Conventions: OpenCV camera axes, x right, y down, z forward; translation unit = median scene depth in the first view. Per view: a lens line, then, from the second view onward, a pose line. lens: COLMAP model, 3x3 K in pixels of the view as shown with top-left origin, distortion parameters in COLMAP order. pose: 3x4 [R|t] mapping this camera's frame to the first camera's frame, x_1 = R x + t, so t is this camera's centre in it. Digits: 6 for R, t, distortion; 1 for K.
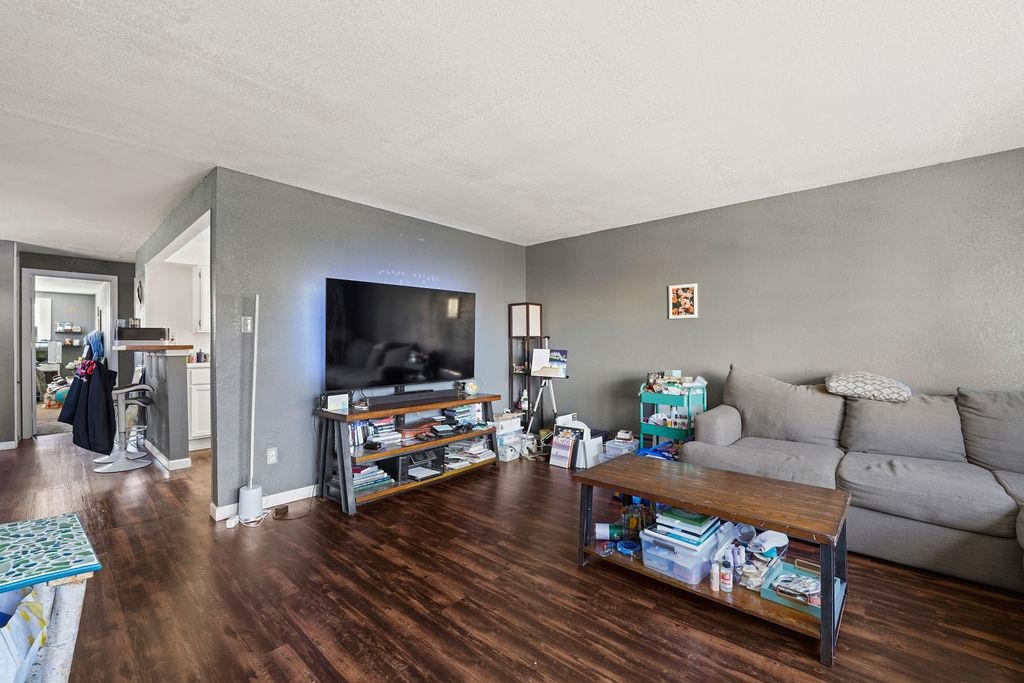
lens RADIAL K [[420.3, 0, 509.5], [0, 420.3, 340.6], [0, 0, 1]] dist [-0.019834, 0.000236]
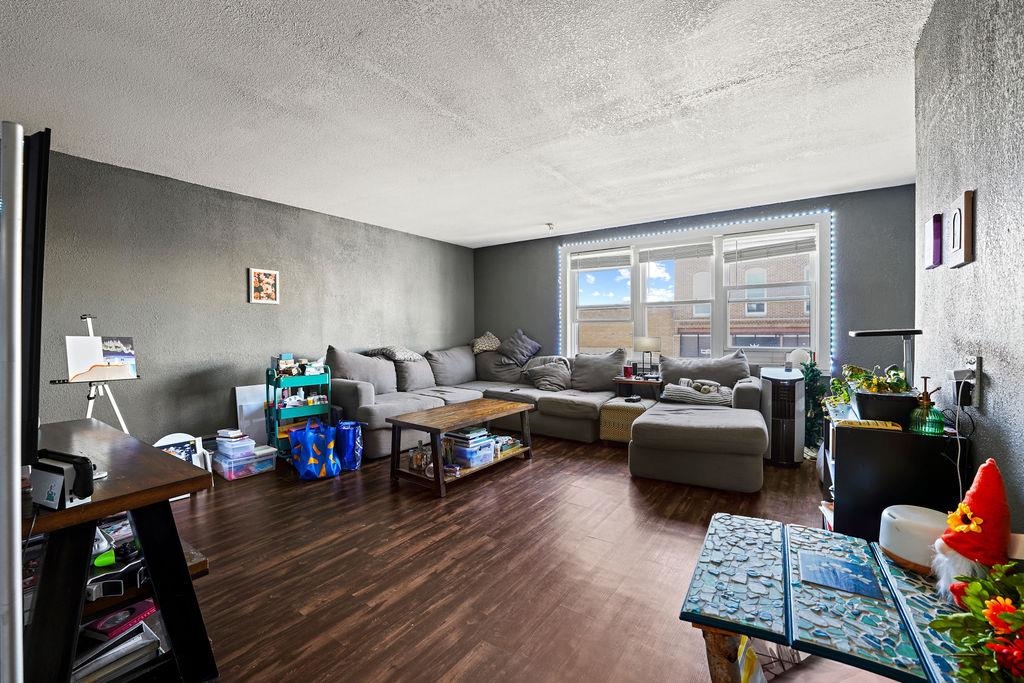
lens RADIAL K [[420.3, 0, 510.4], [0, 420.3, 336.9], [0, 0, 1]] dist [-0.019834, 0.000236]
pose [[-0.103460, -0.010023, 0.994583, -0.654104], [-0.003589, 0.999946, 0.009704, 0.015486], [-0.994627, -0.002565, -0.103490, 0.529474]]
